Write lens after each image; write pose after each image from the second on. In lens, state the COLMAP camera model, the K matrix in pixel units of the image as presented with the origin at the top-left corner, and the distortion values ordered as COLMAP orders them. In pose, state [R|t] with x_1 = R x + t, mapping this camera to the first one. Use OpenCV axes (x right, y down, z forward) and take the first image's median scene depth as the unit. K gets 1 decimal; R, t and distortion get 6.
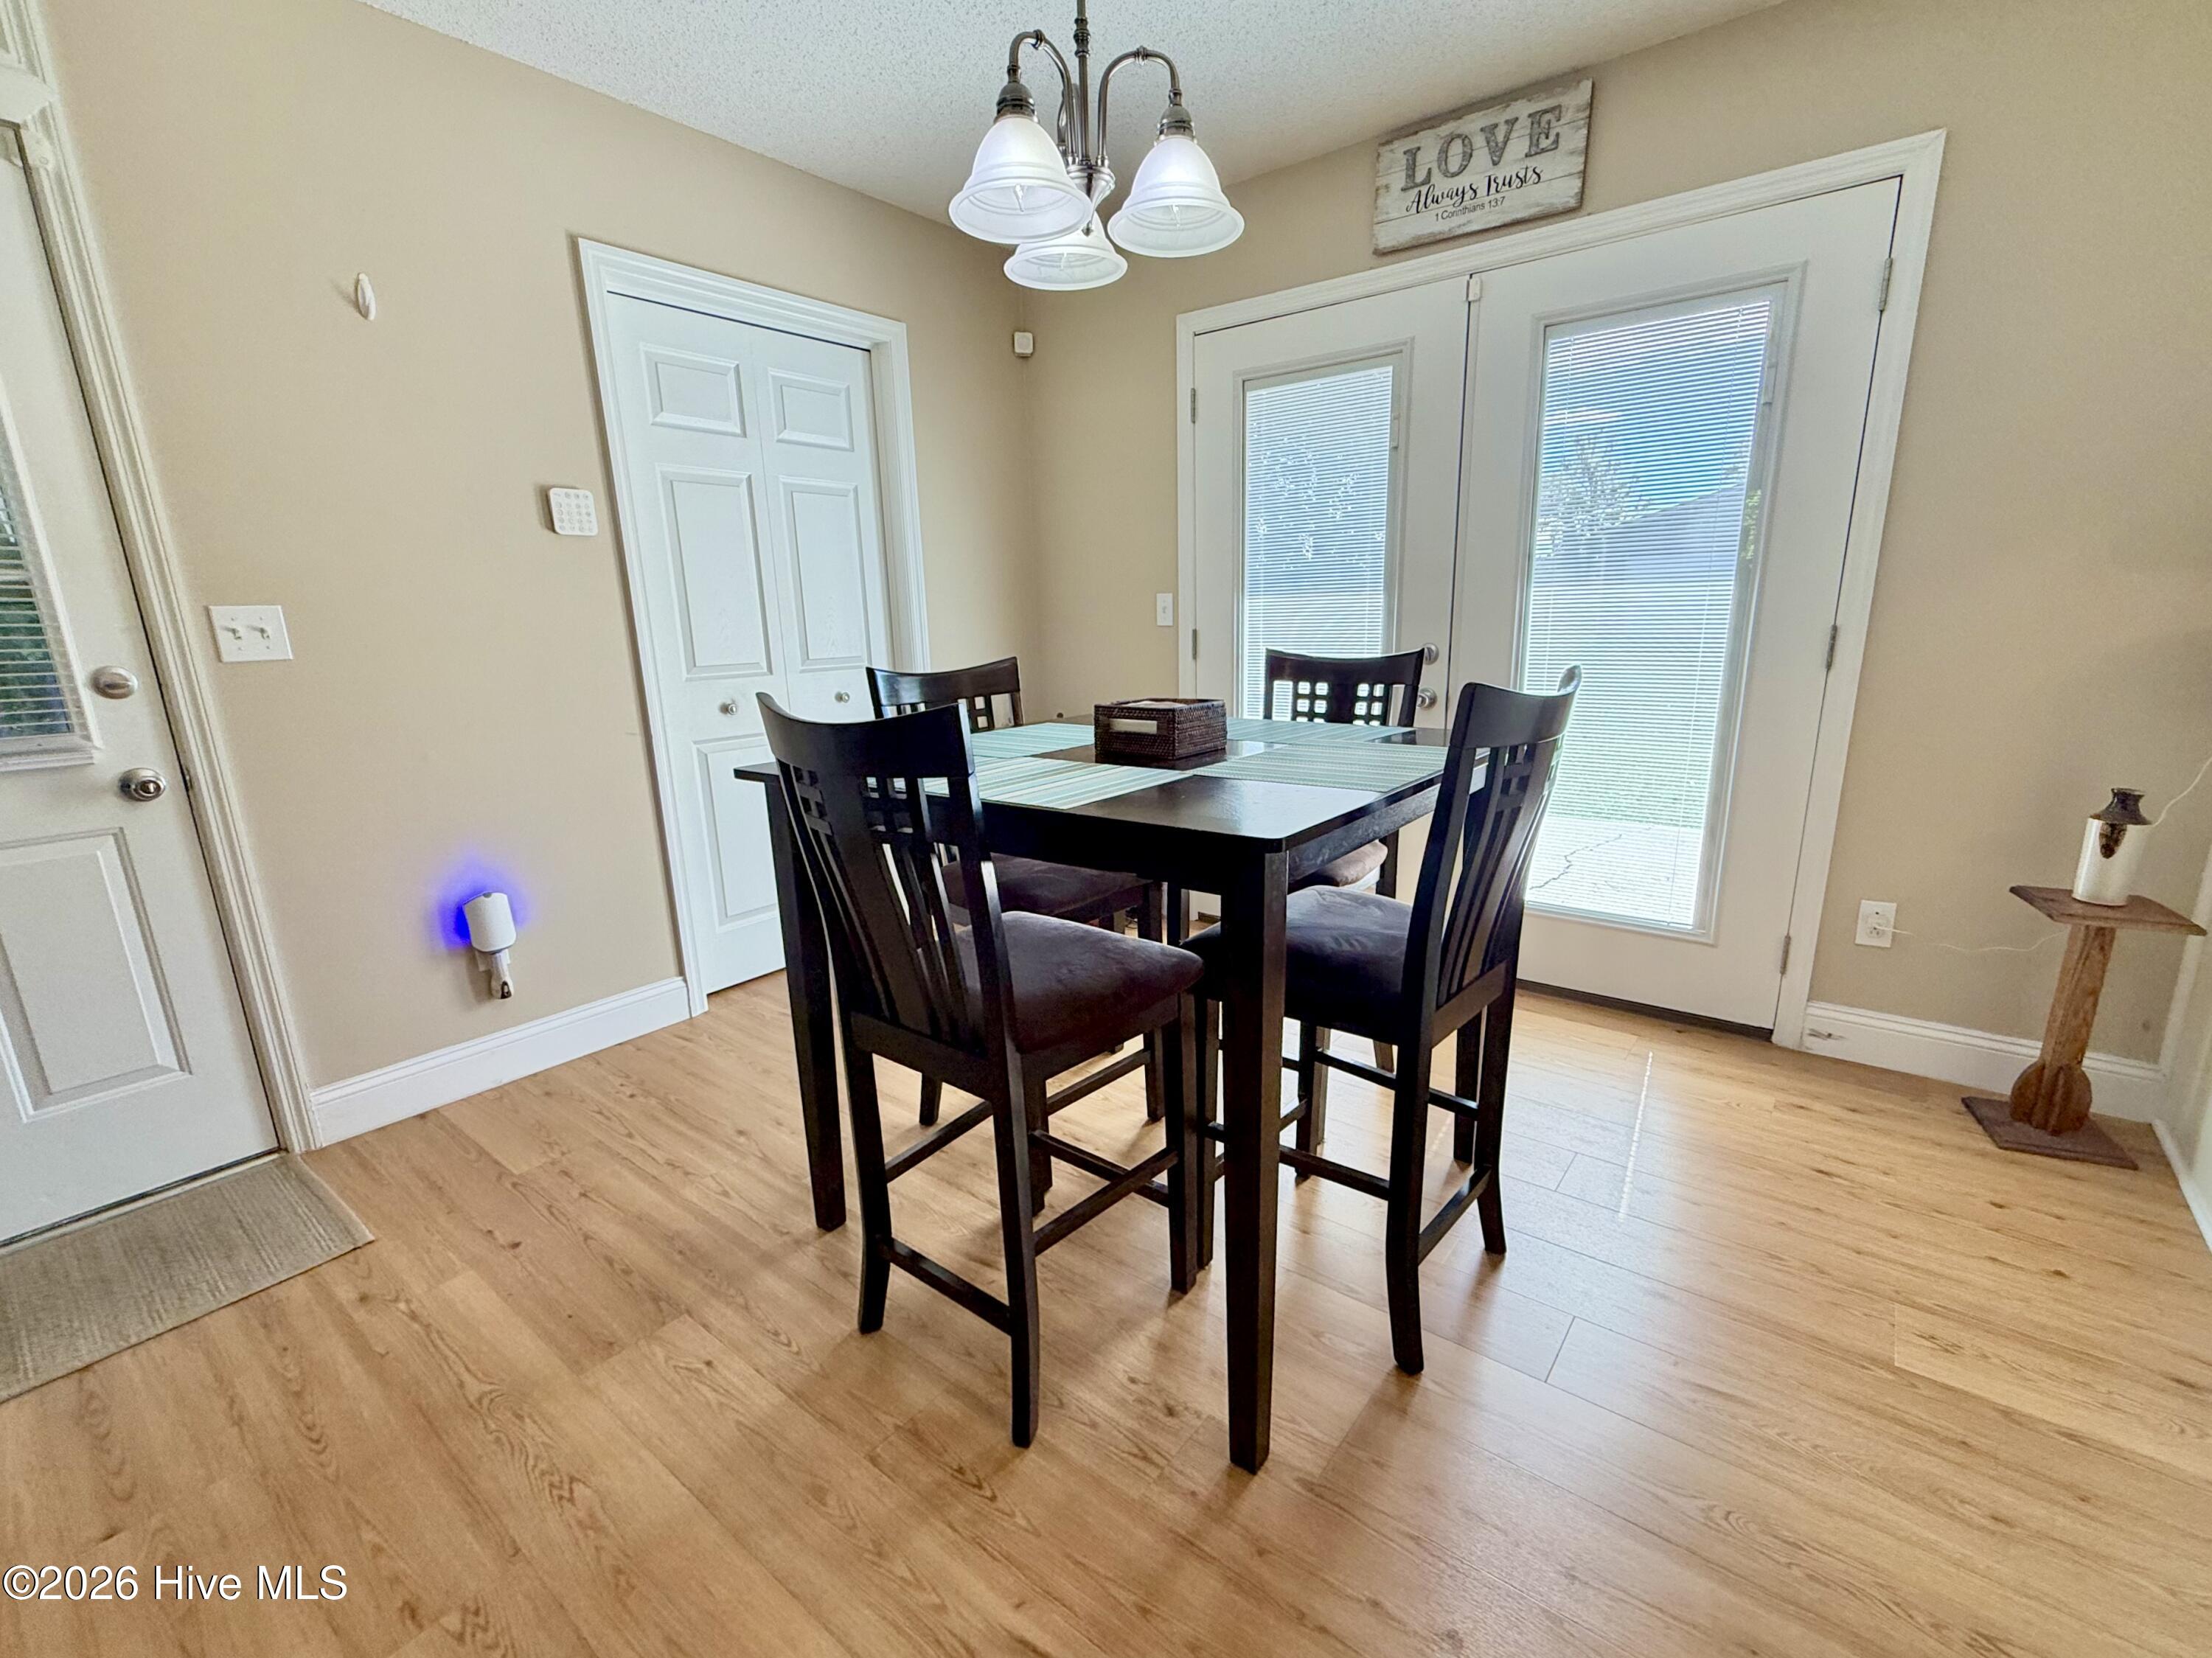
lens RADIAL K [[941.7, 0, 1107.4], [0, 941.7, 839.8], [0, 0, 1]] dist [-0.002374, 0.001260]
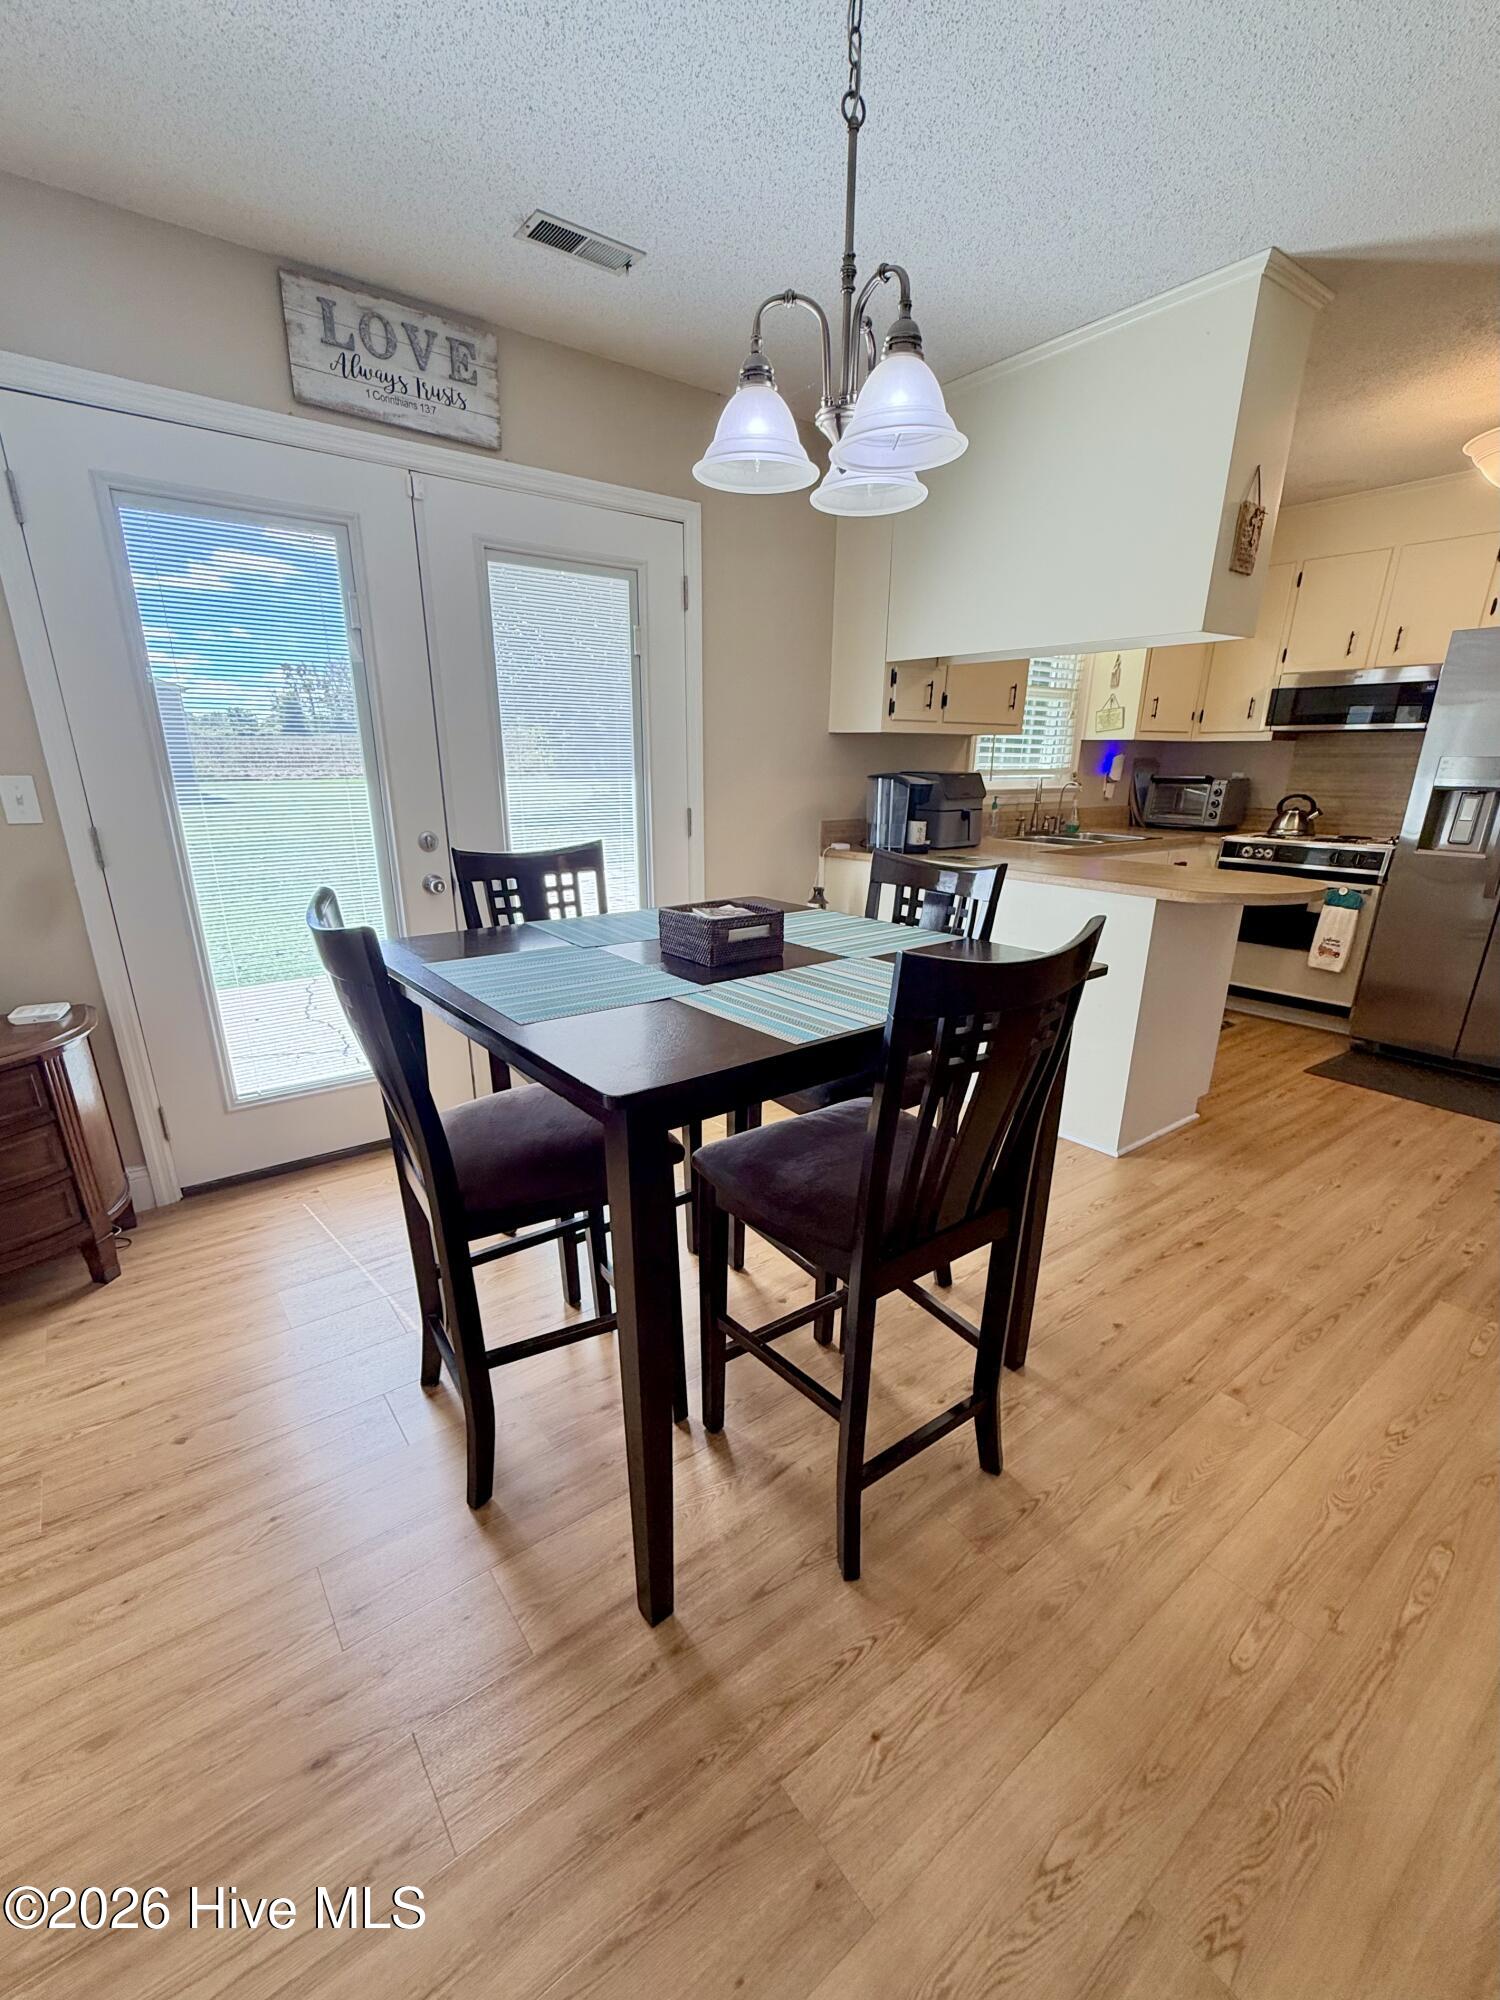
lens RADIAL K [[851.5, 0, 739.2], [0, 851.5, 1053.3], [0, 0, 1]] dist [-0.002374, 0.001260]
pose [[0.261657, -0.296610, 0.918454, -0.615235], [0.217533, 0.945246, 0.243289, -0.156299], [-0.940327, 0.136136, 0.311852, 0.493313]]
